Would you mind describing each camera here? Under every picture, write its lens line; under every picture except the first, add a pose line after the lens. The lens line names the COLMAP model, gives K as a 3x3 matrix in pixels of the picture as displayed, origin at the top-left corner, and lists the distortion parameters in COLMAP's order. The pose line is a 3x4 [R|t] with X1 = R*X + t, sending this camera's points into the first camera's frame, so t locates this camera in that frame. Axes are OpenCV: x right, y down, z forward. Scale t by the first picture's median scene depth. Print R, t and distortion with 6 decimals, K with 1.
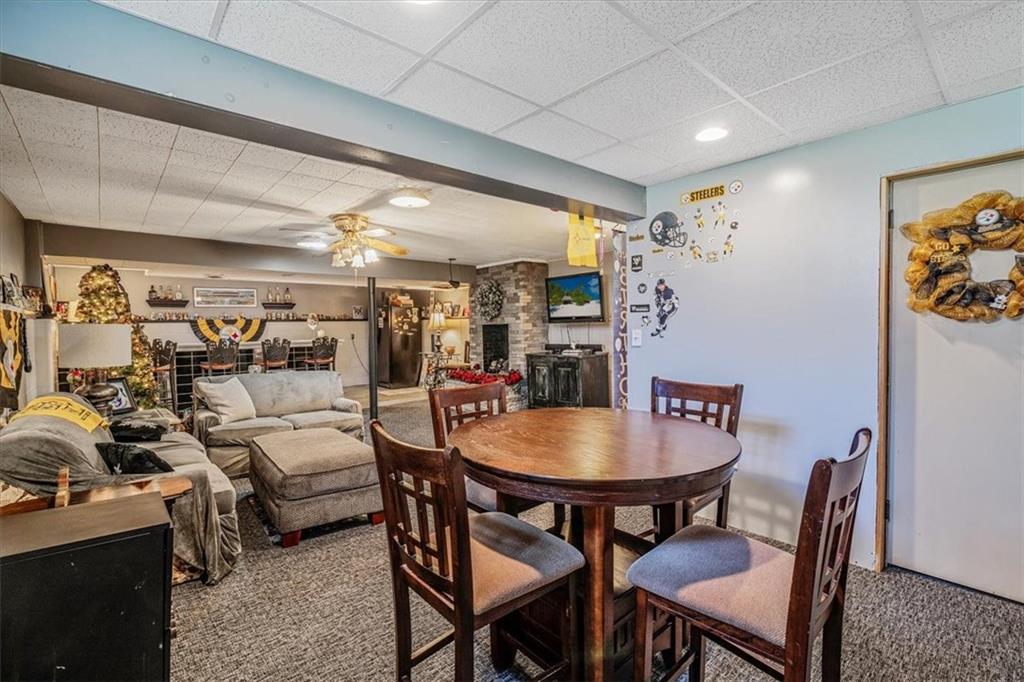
lens RADIAL K [[459.9, 0, 510.4], [0, 459.9, 337.9], [0, 0, 1]] dist [-0.005633, 0.001869]
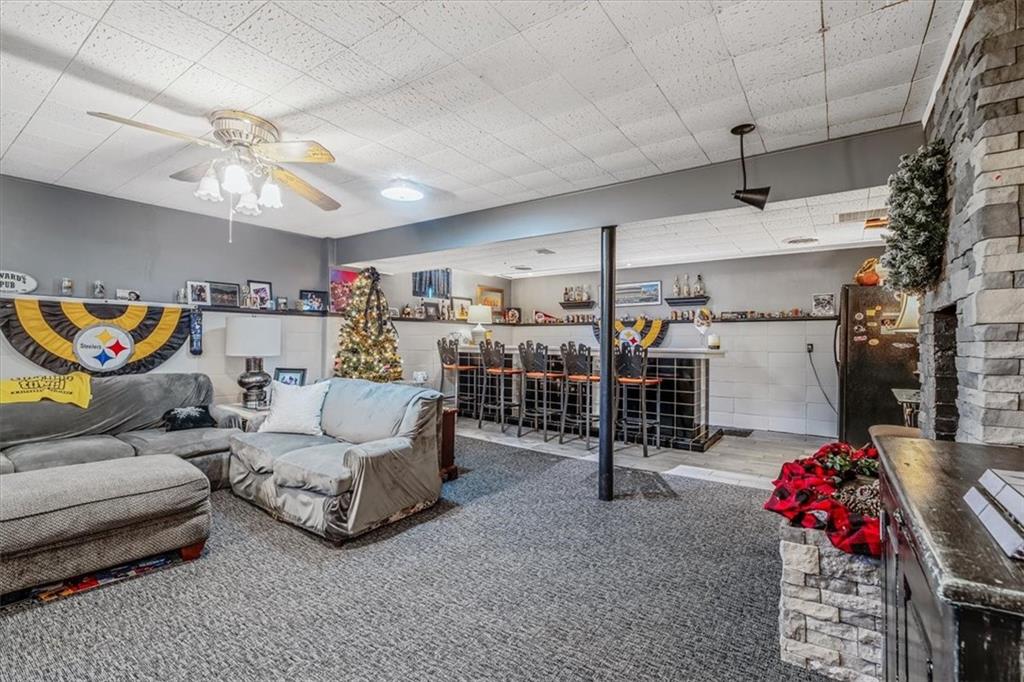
lens RADIAL K [[459.9, 0, 511.6], [0, 459.9, 339.0], [0, 0, 1]] dist [-0.005633, 0.001869]
pose [[0.222754, 0.013050, -0.974787, 0.149231], [-0.035848, 0.999344, 0.005187, -0.004151], [0.974215, 0.033789, 0.223076, 0.598395]]
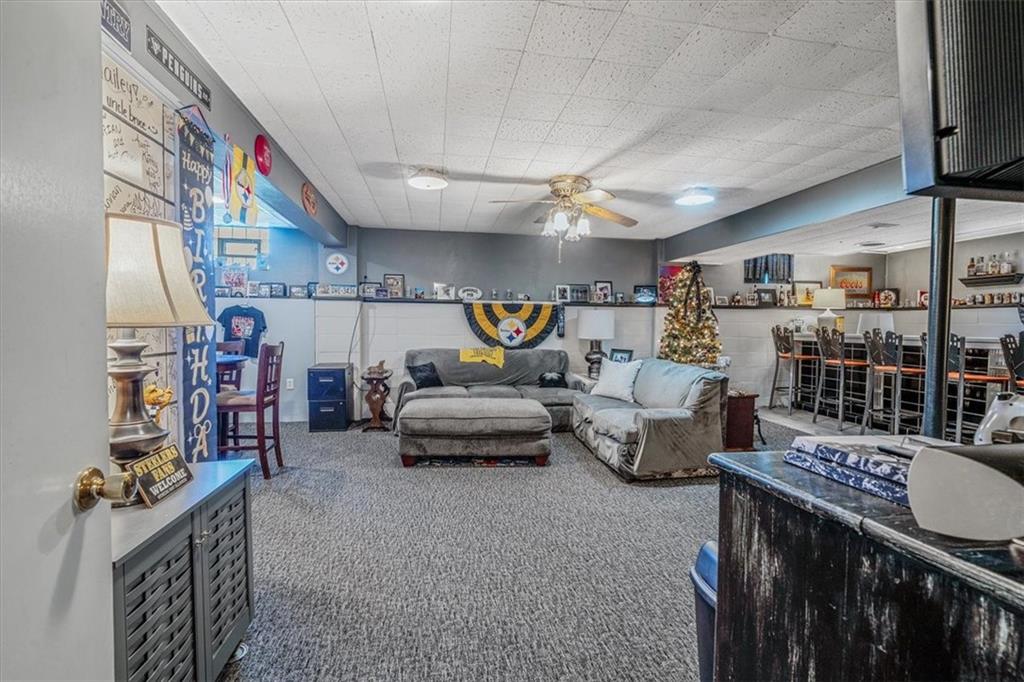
lens RADIAL K [[459.9, 0, 512.4], [0, 459.9, 336.5], [0, 0, 1]] dist [-0.005633, 0.001869]
pose [[-0.525510, 0.032984, -0.850148, 0.214999], [-0.022766, 0.998345, 0.052806, -0.008051], [0.850483, 0.047104, -0.523890, 0.670301]]
